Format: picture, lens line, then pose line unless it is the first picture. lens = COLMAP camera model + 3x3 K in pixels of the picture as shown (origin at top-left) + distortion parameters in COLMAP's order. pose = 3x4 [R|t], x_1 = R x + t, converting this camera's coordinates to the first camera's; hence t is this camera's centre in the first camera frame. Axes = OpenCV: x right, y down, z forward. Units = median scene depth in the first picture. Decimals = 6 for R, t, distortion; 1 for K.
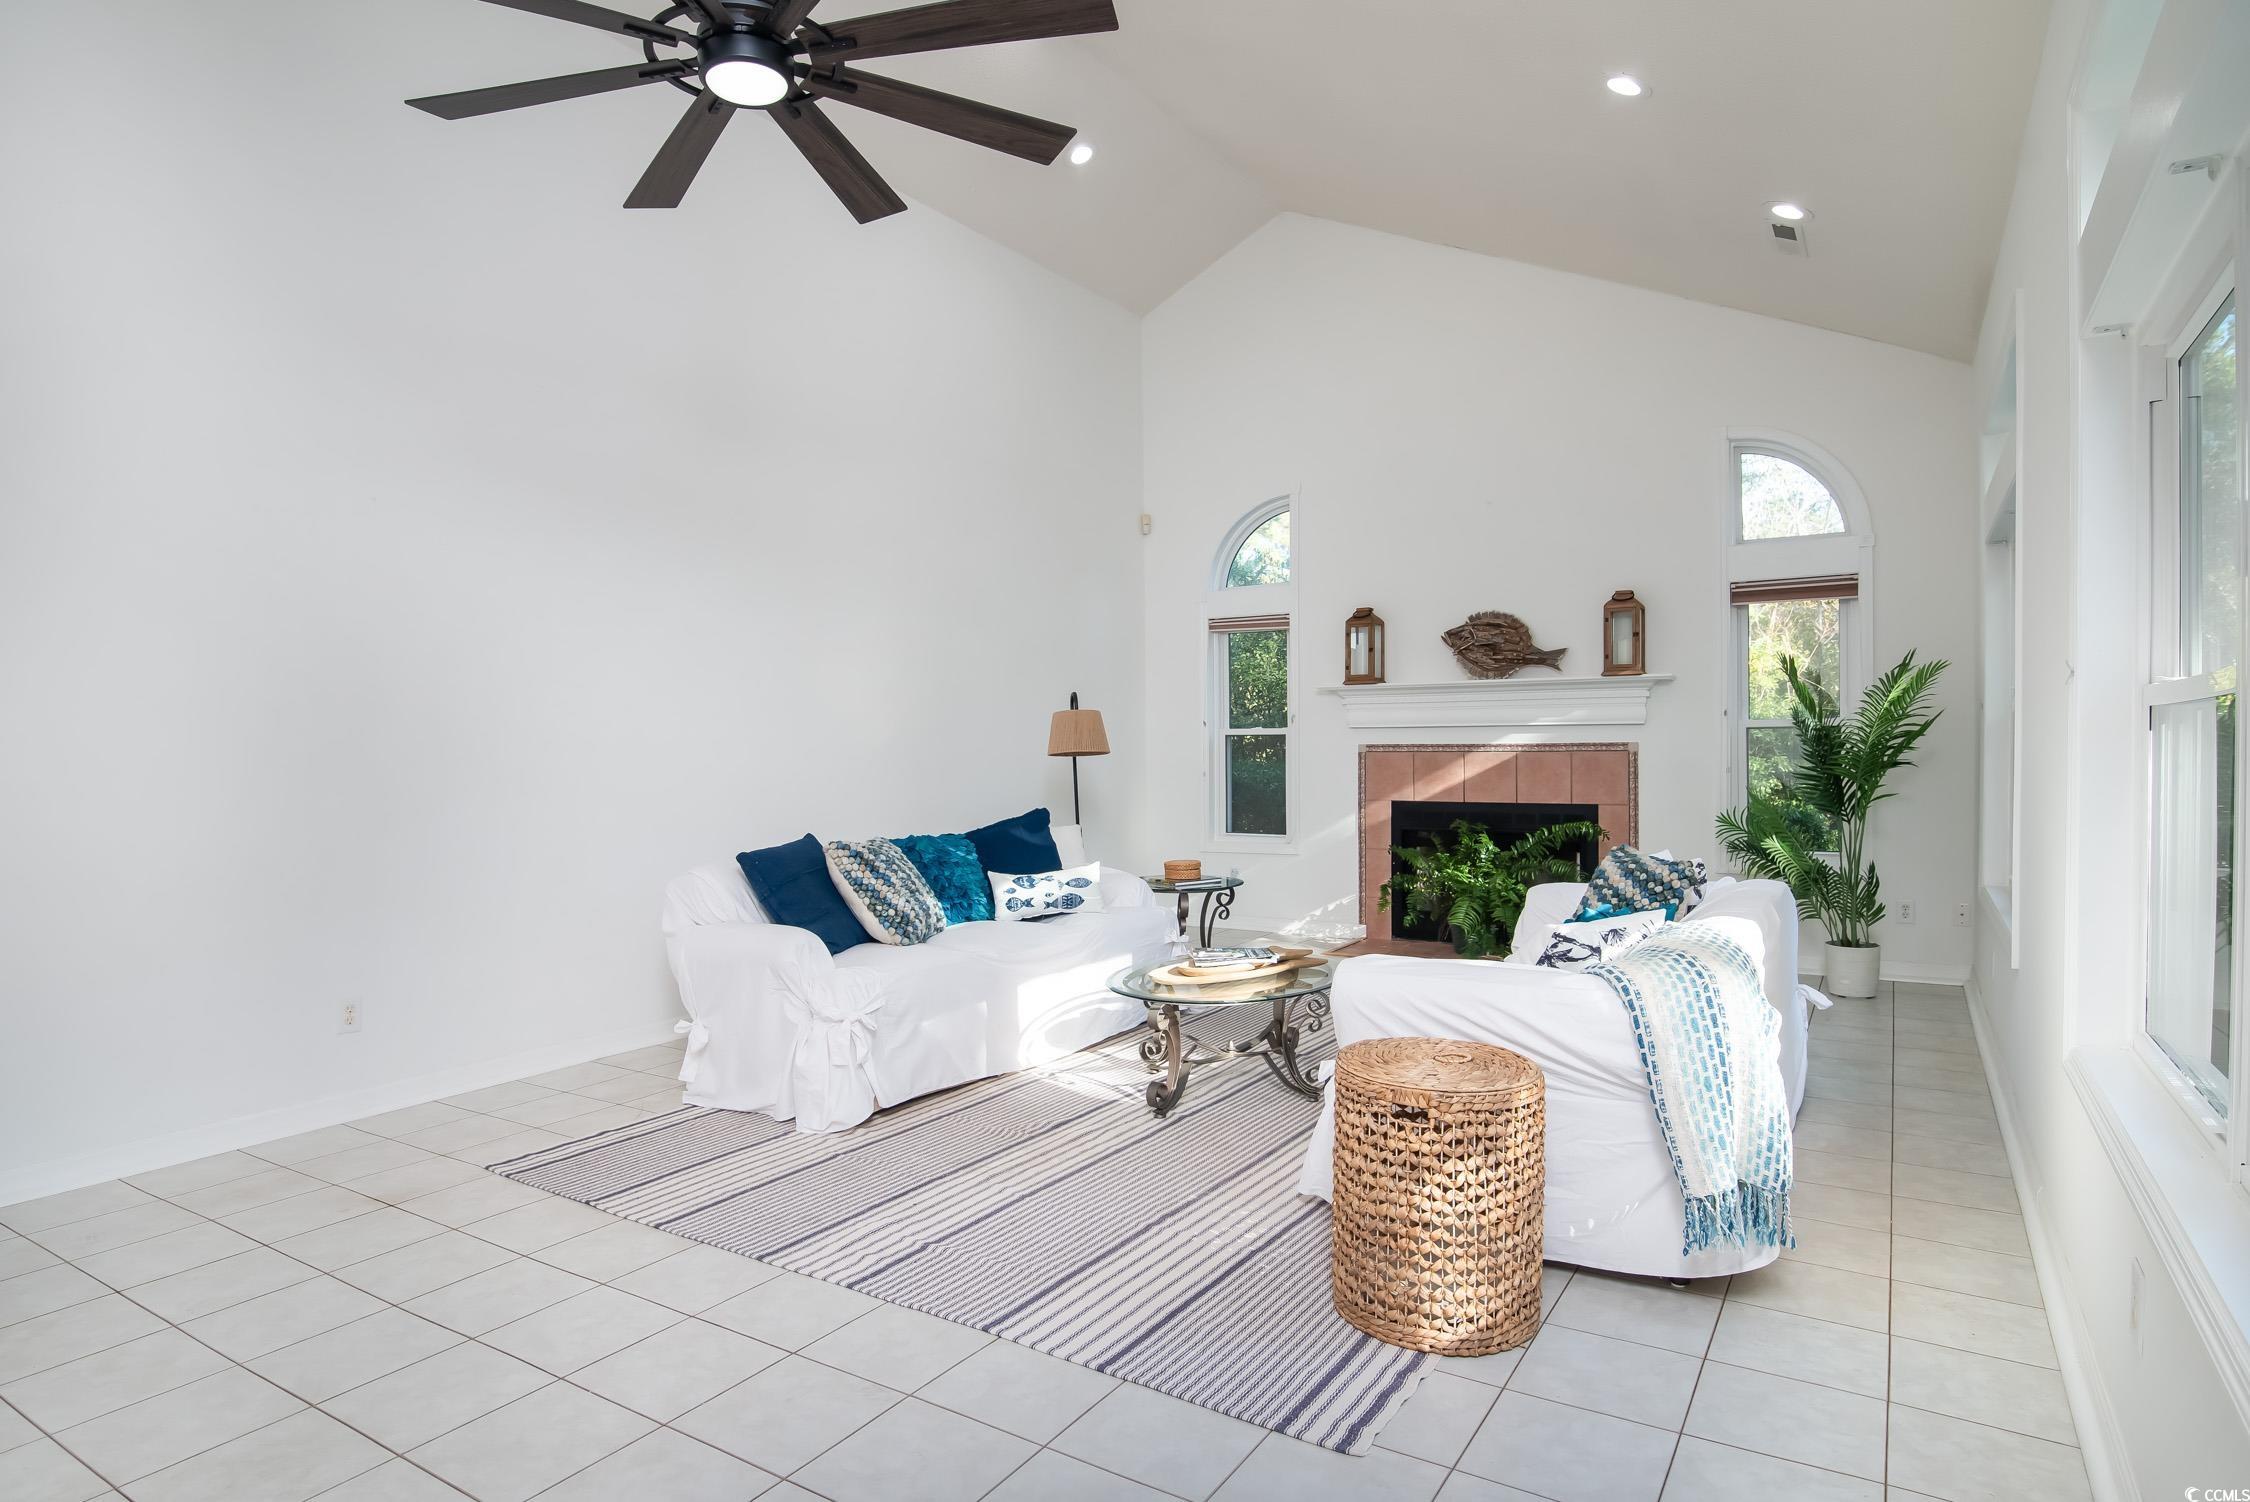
lens RADIAL K [[1053.1, 0, 1122.7], [0, 1053.1, 781.9], [0, 0, 1]] dist [-0.015056, -0.000059]
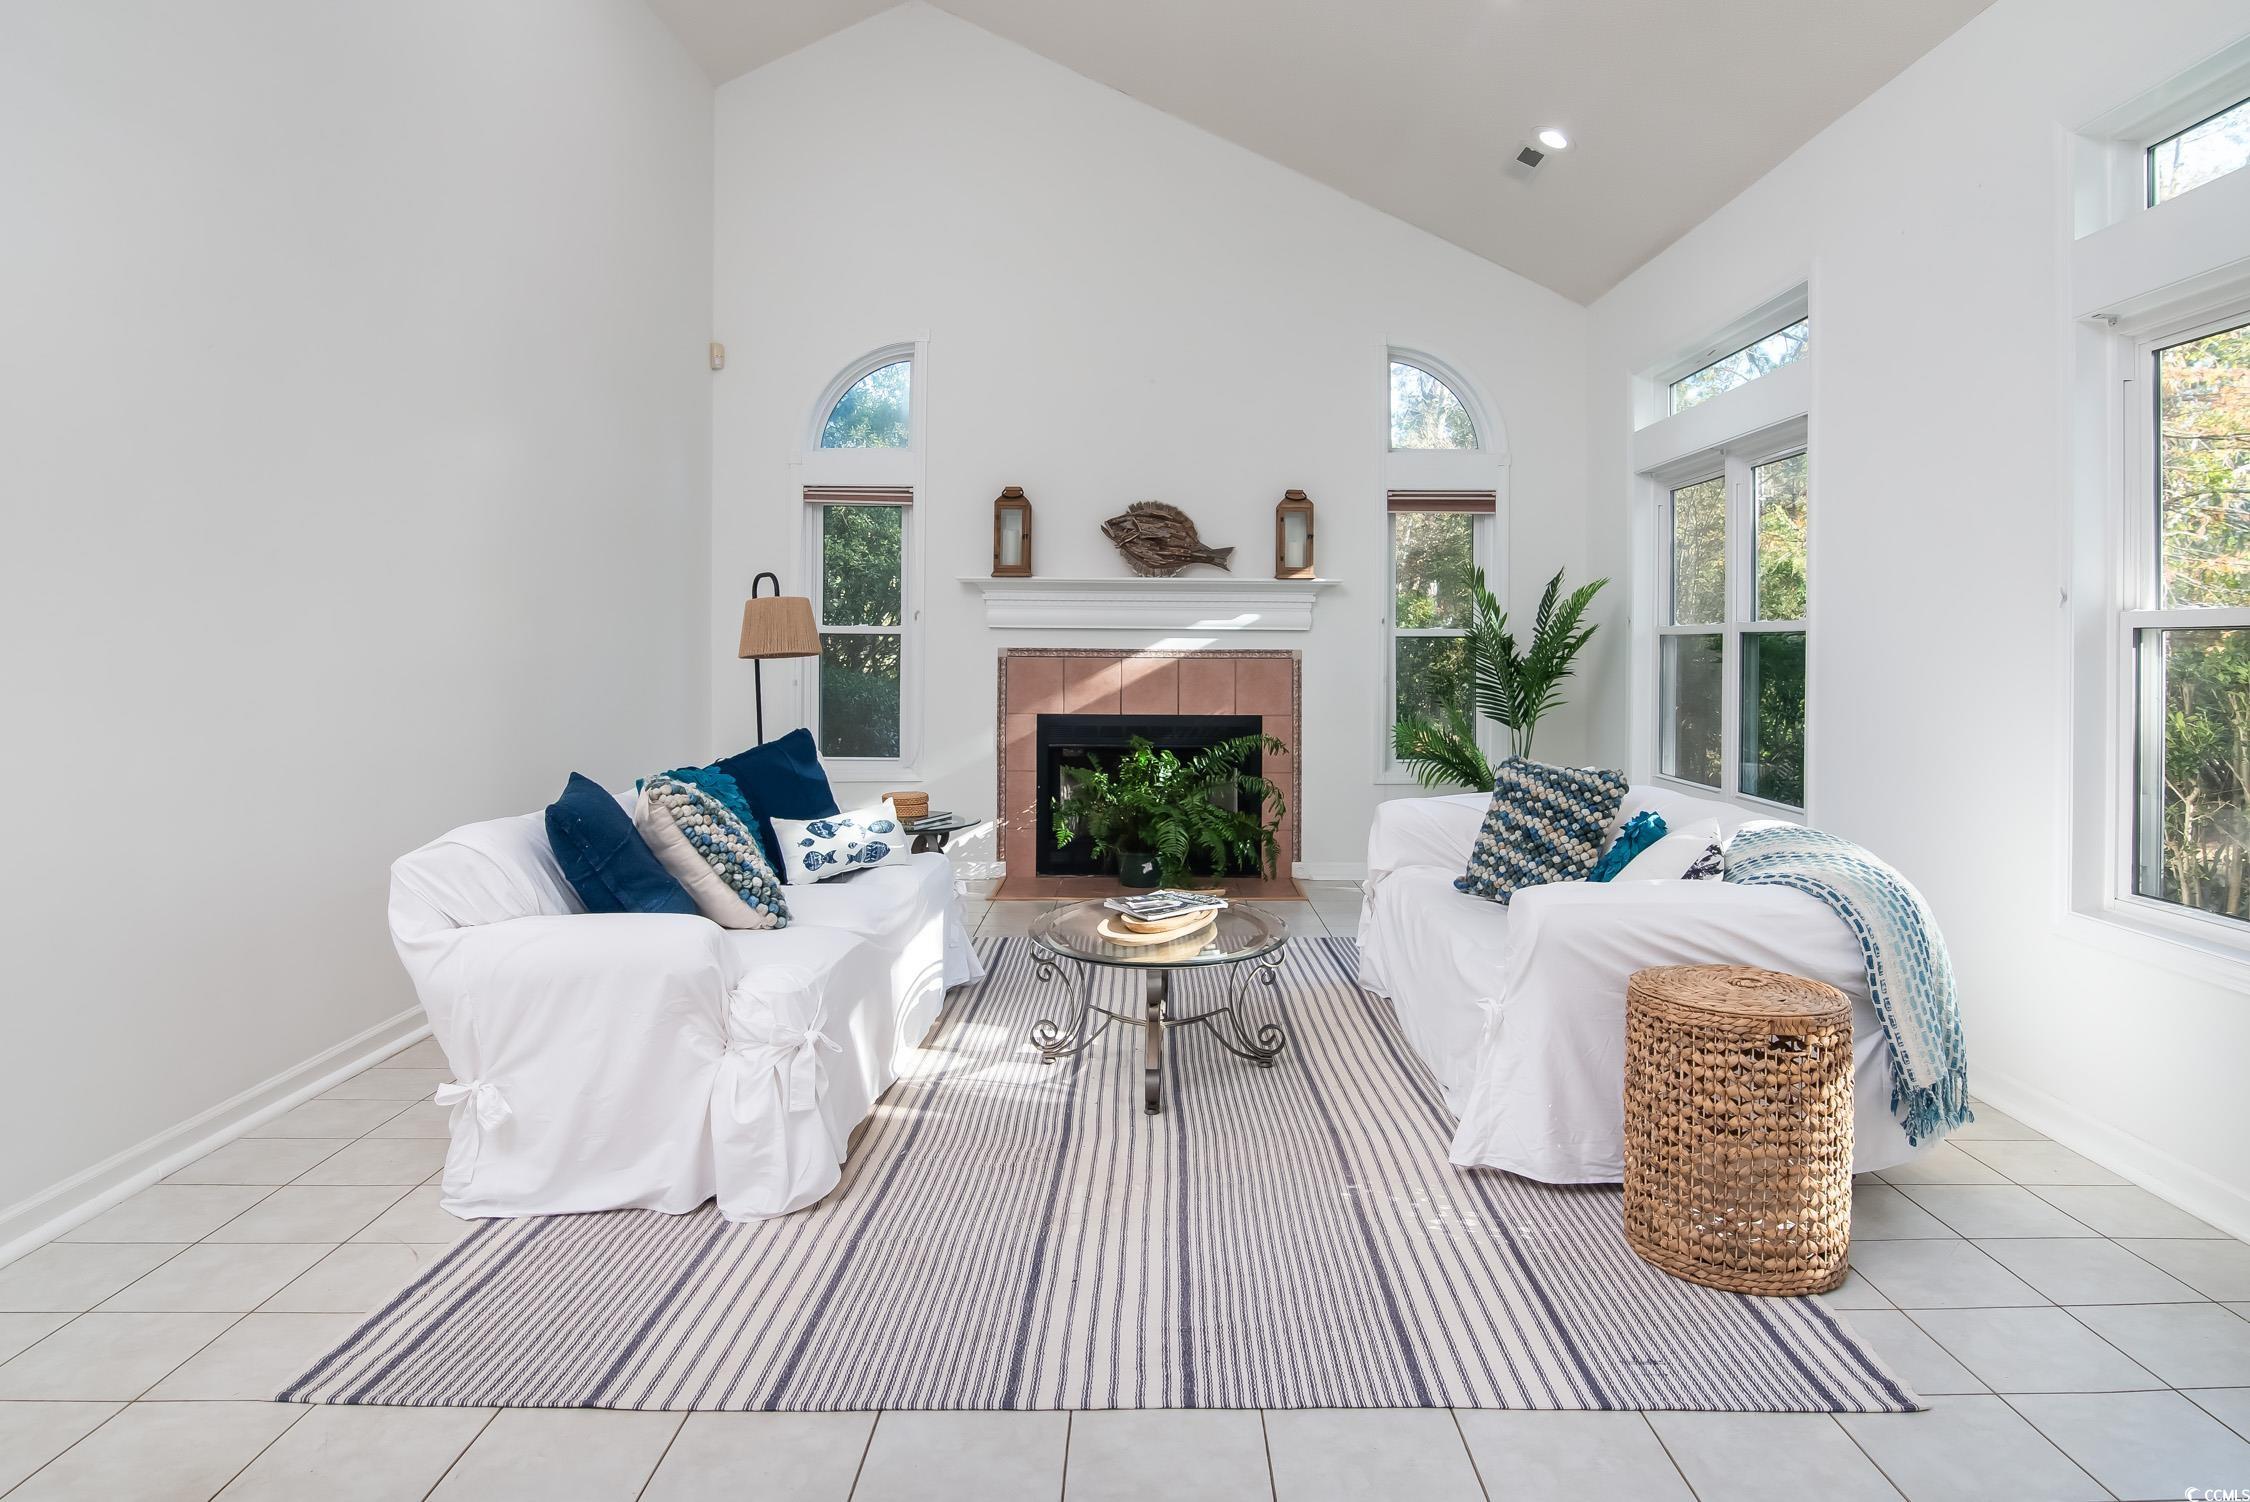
lens RADIAL K [[1261.4, 0, 1132.6], [0, 1261.4, 664.9], [0, 0, 1]] dist [-0.007480, 0.000304]
pose [[0.873317, 0.007453, 0.487096, -0.199320], [0.003020, 0.999781, -0.020712, -0.000563], [-0.487144, 0.019559, 0.873103, 0.073730]]
